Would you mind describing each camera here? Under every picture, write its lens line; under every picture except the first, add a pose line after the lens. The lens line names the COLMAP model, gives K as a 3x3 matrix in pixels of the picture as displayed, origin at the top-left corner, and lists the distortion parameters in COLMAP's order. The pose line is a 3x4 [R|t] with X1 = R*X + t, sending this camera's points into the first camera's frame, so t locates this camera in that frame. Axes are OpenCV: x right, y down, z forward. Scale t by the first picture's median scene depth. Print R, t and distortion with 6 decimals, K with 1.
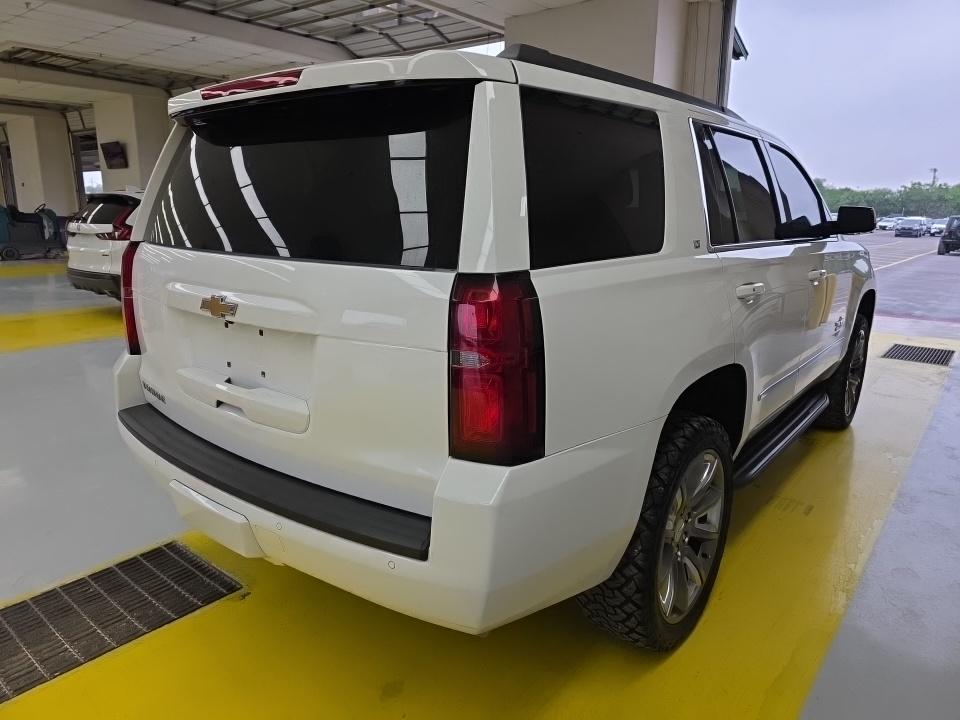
lens RADIAL K [[654.6, 0, 467.4], [0, 654.6, 358.5], [0, 0, 1]] dist [0.004126, 0.001391]
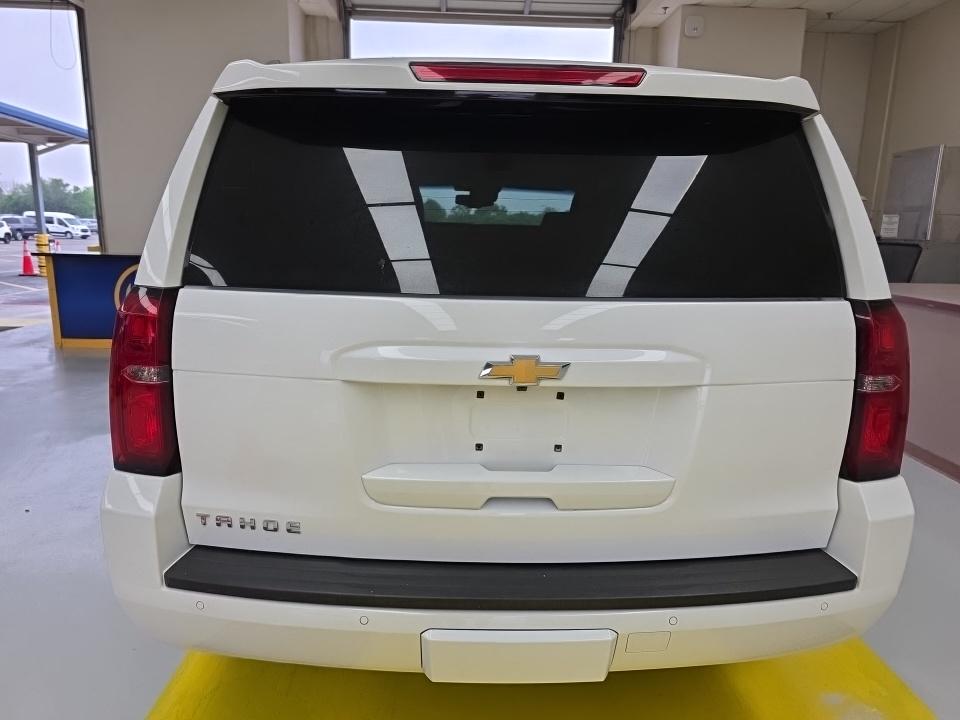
lens RADIAL K [[654.6, 0, 467.4], [0, 654.6, 358.5], [0, 0, 1]] dist [0.004126, 0.001391]
pose [[0.743962, -0.132090, 0.655036, -0.824278], [0.133746, 0.989867, 0.047707, -0.123281], [-0.654700, 0.052117, 0.754090, 0.450228]]
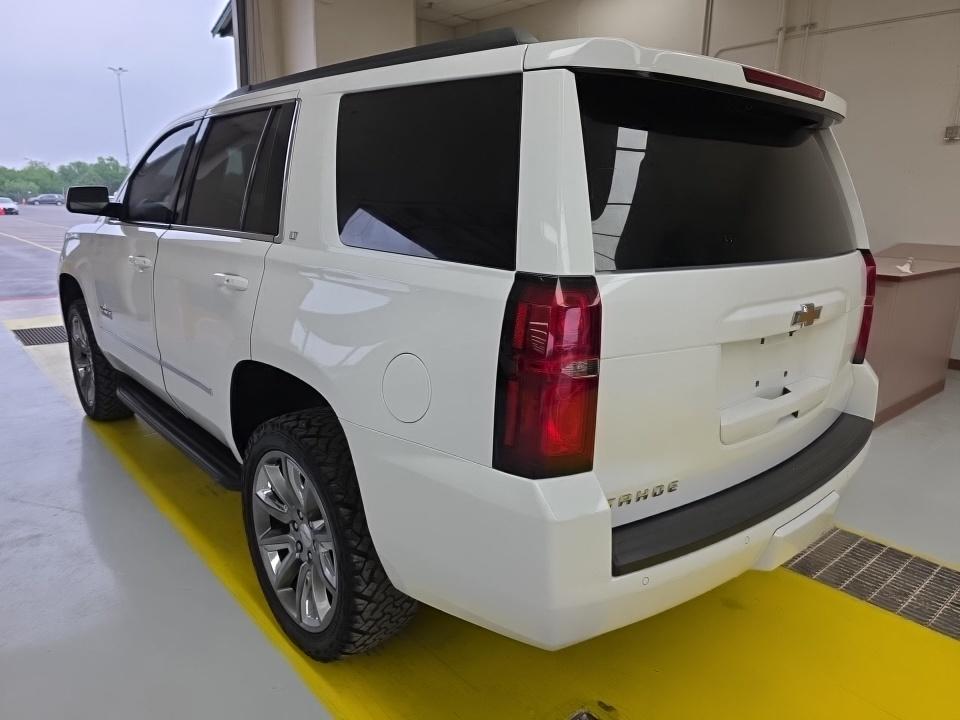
lens RADIAL K [[654.6, 0, 467.4], [0, 654.6, 358.5], [0, 0, 1]] dist [0.004126, 0.001391]
pose [[0.153194, -0.247016, 0.956825, -1.285635], [0.189721, 0.957594, 0.216839, -0.300219], [-0.969813, 0.148311, 0.193562, 1.207693]]
